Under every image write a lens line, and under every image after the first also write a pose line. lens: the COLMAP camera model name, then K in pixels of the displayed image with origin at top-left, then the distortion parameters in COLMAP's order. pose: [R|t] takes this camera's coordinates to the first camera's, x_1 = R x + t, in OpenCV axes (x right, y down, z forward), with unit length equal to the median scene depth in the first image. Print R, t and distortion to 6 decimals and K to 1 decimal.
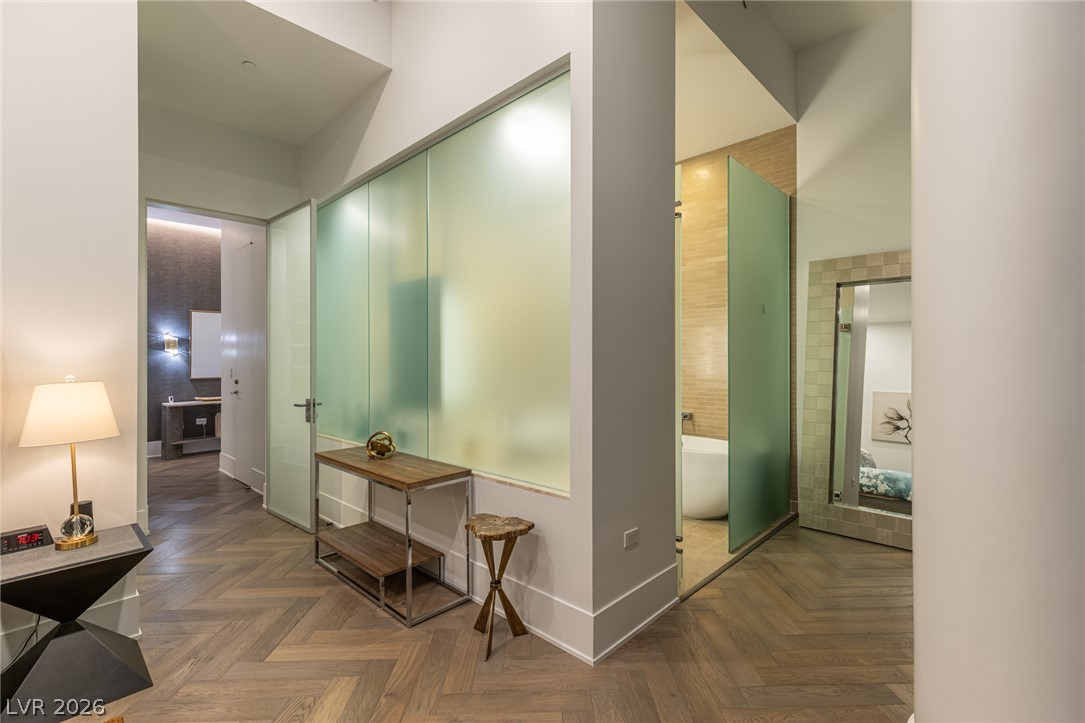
lens RADIAL K [[487.0, 0, 543.3], [0, 487.0, 363.4], [0, 0, 1]] dist [0.009730, -0.001929]
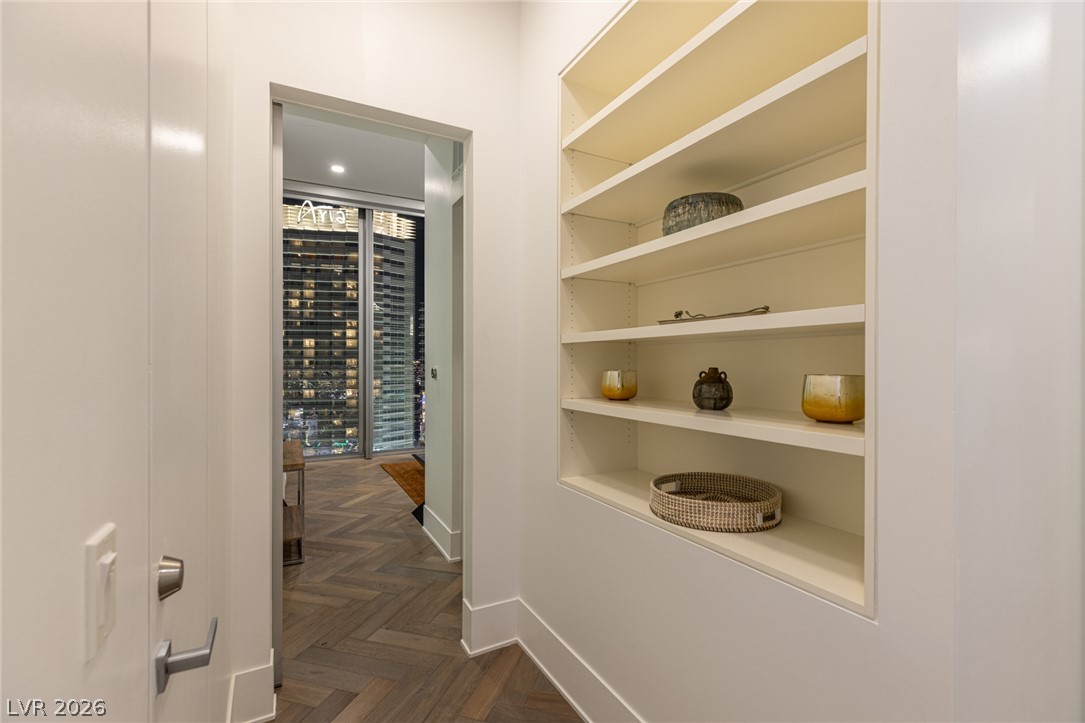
lens RADIAL K [[487.0, 0, 547.0], [0, 487.0, 360.0], [0, 0, 1]] dist [0.009730, -0.001929]
pose [[-0.952777, 0.000348, 0.303670, -1.638362], [-0.000686, 0.999994, -0.003296, -0.048245], [-0.303670, -0.003348, -0.952772, 2.340316]]
